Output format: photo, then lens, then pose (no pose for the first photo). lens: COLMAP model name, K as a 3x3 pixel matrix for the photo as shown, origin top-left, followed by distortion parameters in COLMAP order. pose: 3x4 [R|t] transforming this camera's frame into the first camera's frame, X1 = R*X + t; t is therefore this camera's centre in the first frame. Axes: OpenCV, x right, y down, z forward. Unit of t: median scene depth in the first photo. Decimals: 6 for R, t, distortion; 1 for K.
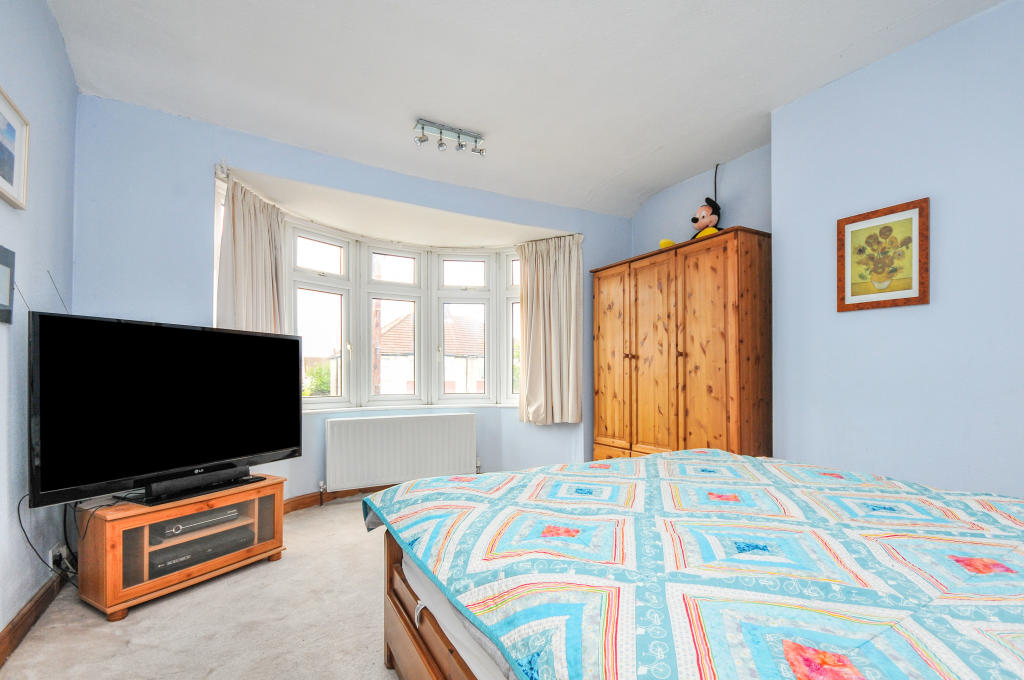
lens RADIAL K [[460.1, 0, 523.7], [0, 460.1, 368.7], [0, 0, 1]] dist [0.000271, -0.000087]
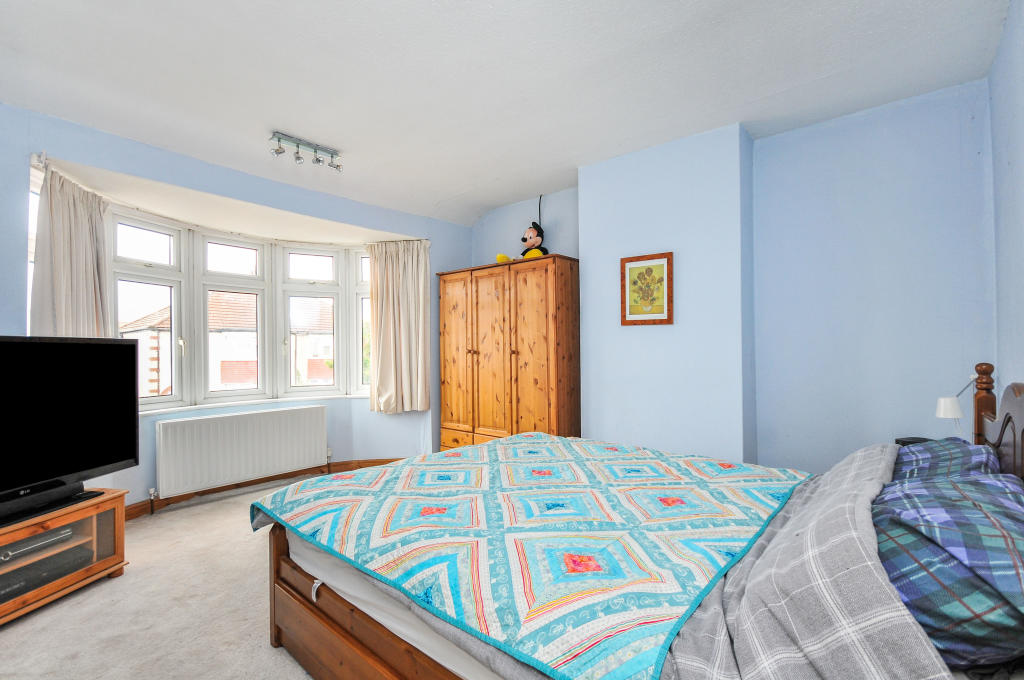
lens RADIAL K [[452.8, 0, 512.0], [0, 452.8, 340.0], [0, 0, 1]] dist [0.013796, -0.012853]
pose [[0.947950, -0.002622, 0.318407, -0.058488], [0.006126, 0.999931, -0.010005, -0.068271], [-0.318359, 0.011435, 0.947901, -0.178550]]
